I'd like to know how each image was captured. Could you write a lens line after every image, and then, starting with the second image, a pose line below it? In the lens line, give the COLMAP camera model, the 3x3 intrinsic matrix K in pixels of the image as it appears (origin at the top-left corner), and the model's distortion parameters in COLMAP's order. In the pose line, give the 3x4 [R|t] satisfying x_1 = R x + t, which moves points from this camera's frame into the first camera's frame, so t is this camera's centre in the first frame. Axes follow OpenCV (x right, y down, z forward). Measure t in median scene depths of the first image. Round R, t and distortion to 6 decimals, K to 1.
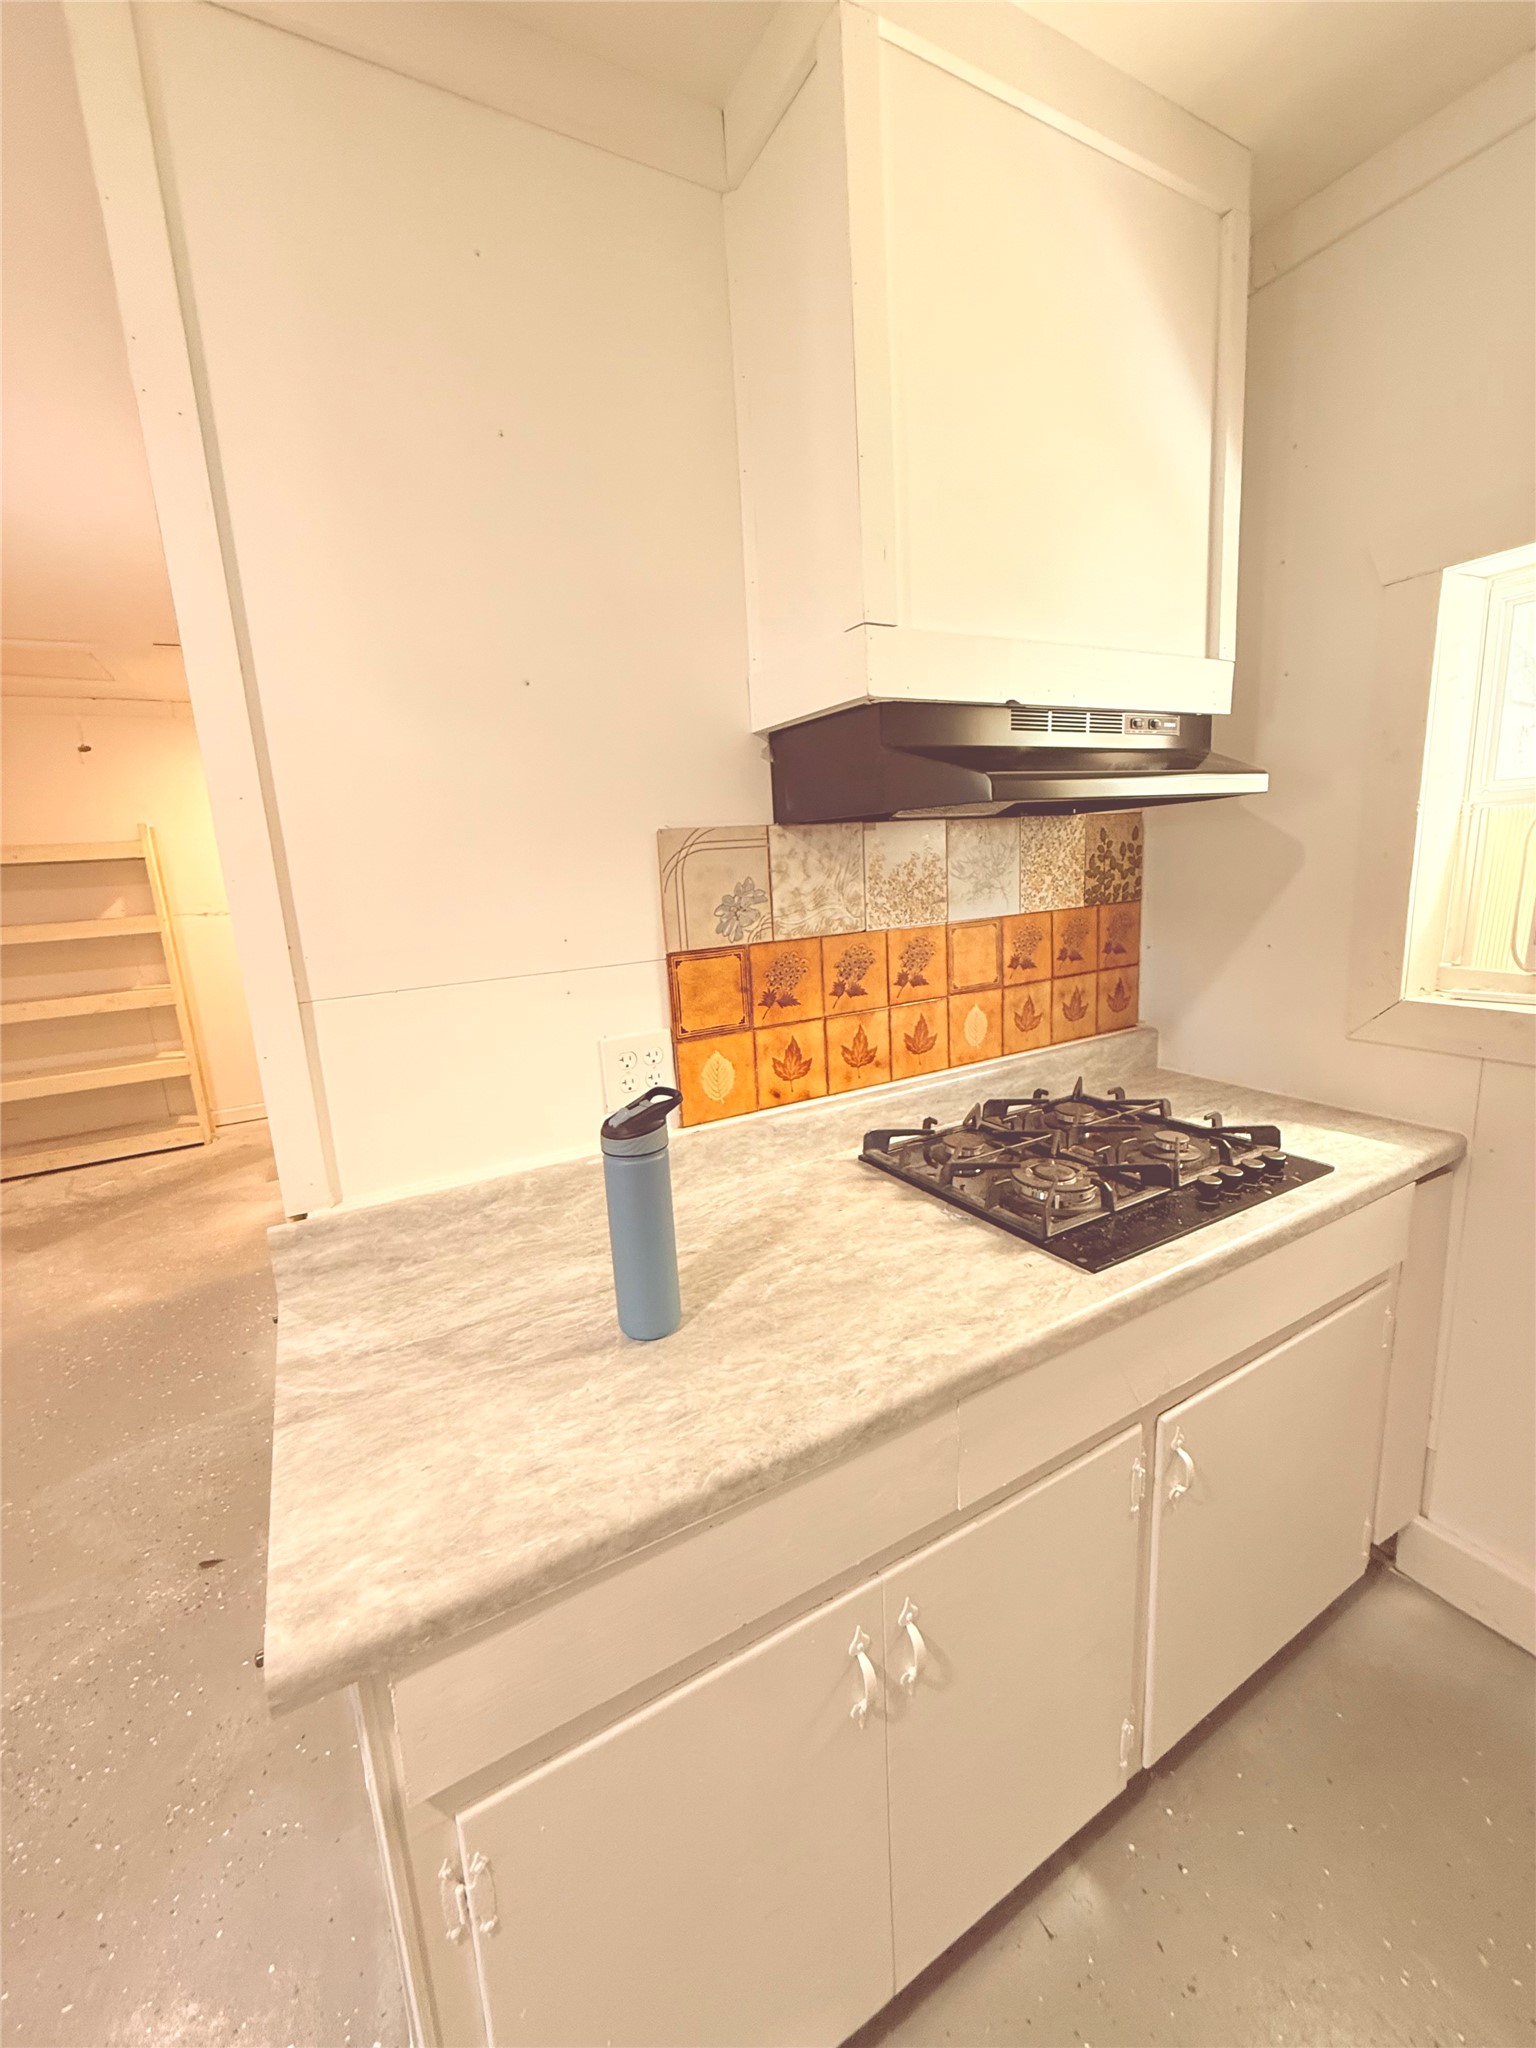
lens RADIAL K [[815.2, 0, 761.7], [0, 815.2, 1015.7], [0, 0, 1]] dist [-0.001306, 0.000112]
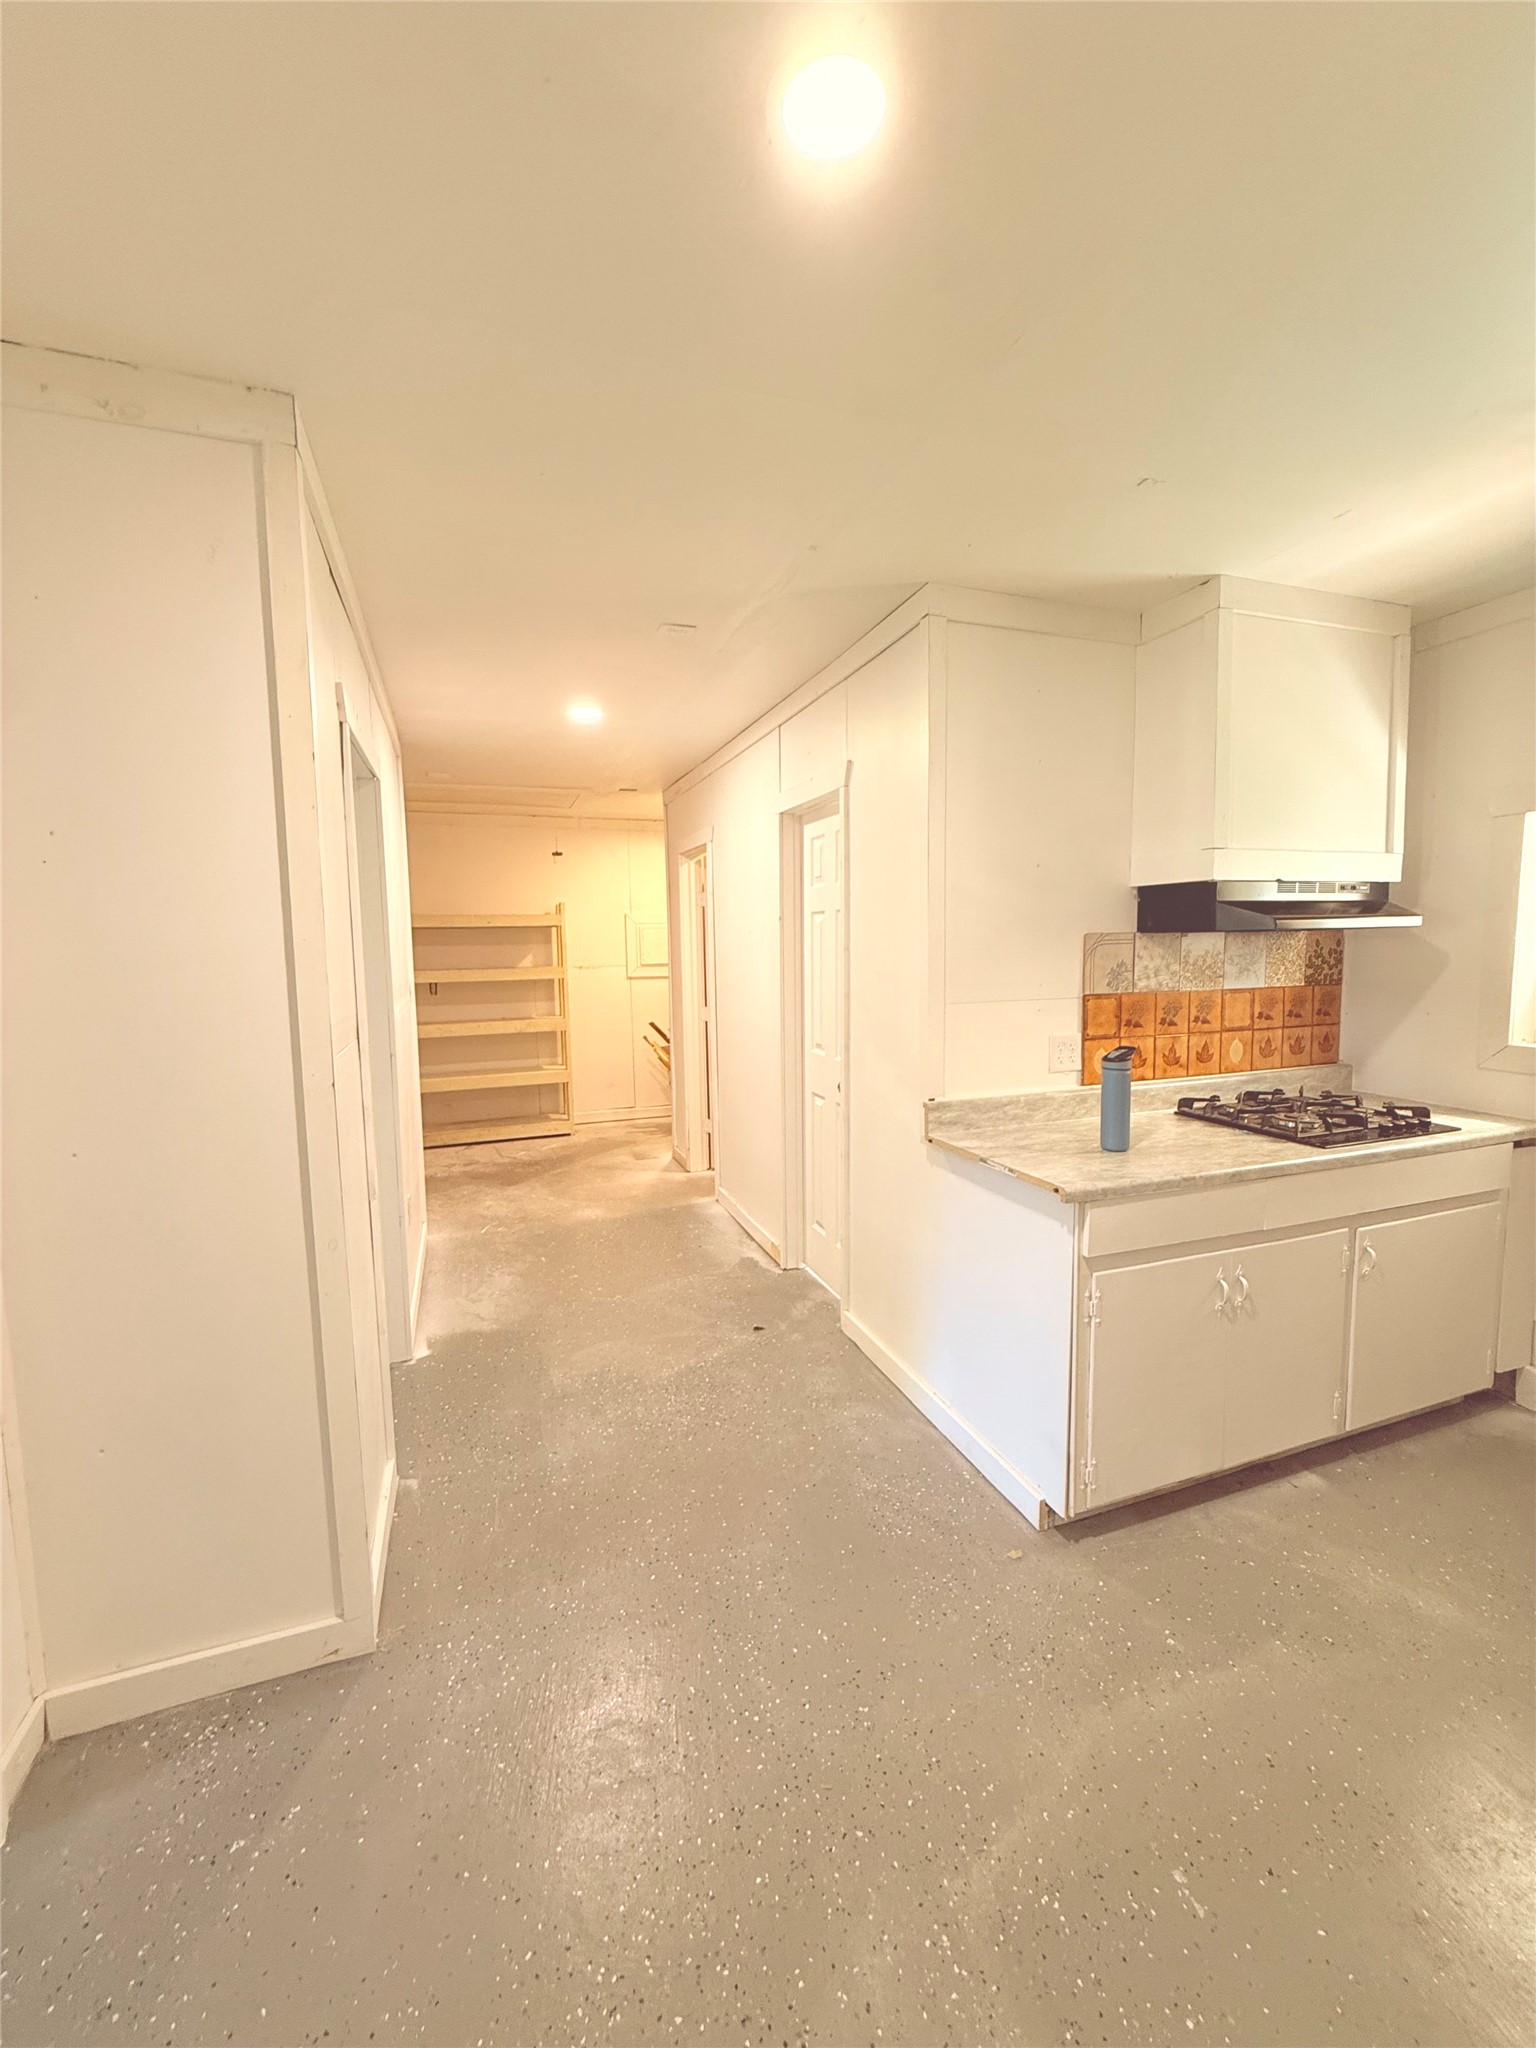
lens RADIAL K [[815.2, 0, 761.7], [0, 815.2, 1015.7], [0, 0, 1]] dist [-0.001306, 0.000112]
pose [[0.984742, 0.056437, -0.164616, -0.477789], [-0.071850, 0.993416, -0.089228, 0.177545], [0.158497, 0.099694, 0.982314, -0.915916]]
